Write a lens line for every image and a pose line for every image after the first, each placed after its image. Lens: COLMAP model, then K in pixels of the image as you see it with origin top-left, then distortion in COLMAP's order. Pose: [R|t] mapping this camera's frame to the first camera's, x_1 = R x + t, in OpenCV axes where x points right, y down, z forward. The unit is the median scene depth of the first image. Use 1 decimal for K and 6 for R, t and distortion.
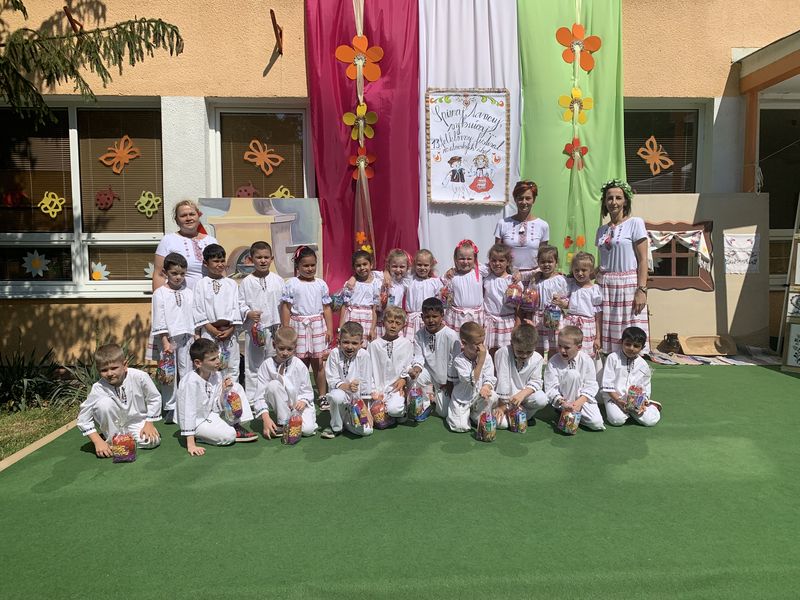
lens RADIAL K [[608.3, 0, 395.5], [0, 608.3, 308.2], [0, 0, 1]] dist [0.039647, -0.067289]
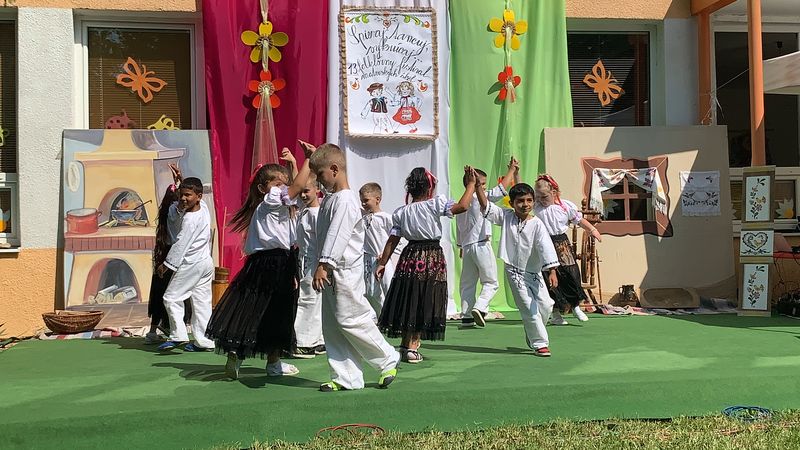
lens RADIAL K [[1107.3, 0, 401.6], [0, 1107.3, 224.2], [0, 0, 1]] dist [0.211933, -0.774239]
pose [[0.989507, -0.010095, 0.144134, -0.091792], [0.025323, 0.994232, -0.104218, 0.110966], [-0.142250, 0.106775, 0.984055, -0.515494]]
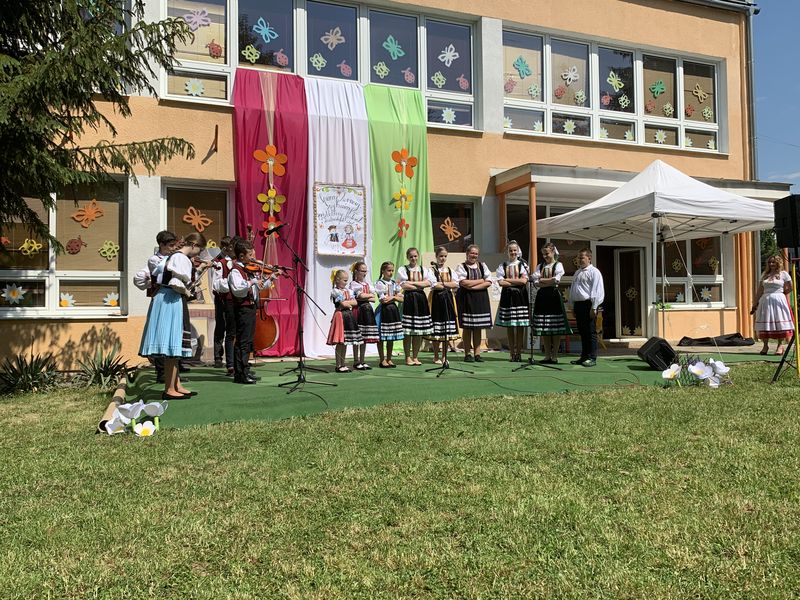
lens RADIAL K [[702.8, 0, 400.0], [0, 702.8, 300.0], [0, 0, 1]] dist [0.115784, -0.312261]
pose [[0.937769, 0.001996, 0.347255, -0.354770], [0.039111, 0.993014, -0.111328, 0.141541], [-0.345051, 0.117981, 0.931139, -0.680583]]
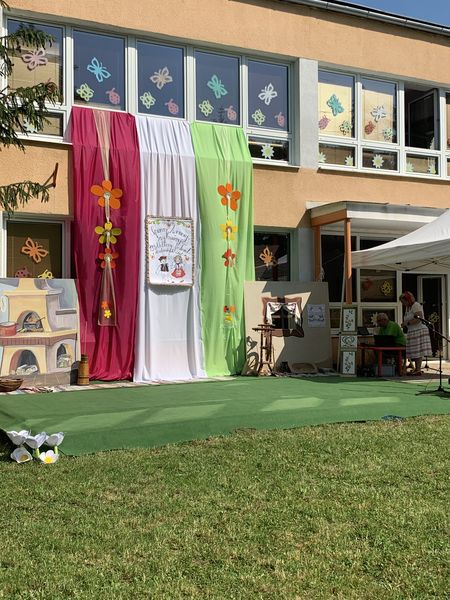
lens RADIAL K [[743.0, 0, 228.9], [0, 743.0, 298.7], [0, 0, 1]] dist [0.217207, -0.665672]
pose [[0.909506, 0.010462, 0.415559, -0.557943], [0.041954, 0.992268, -0.116804, 0.102421], [-0.413568, 0.123668, 0.902035, -0.840485]]
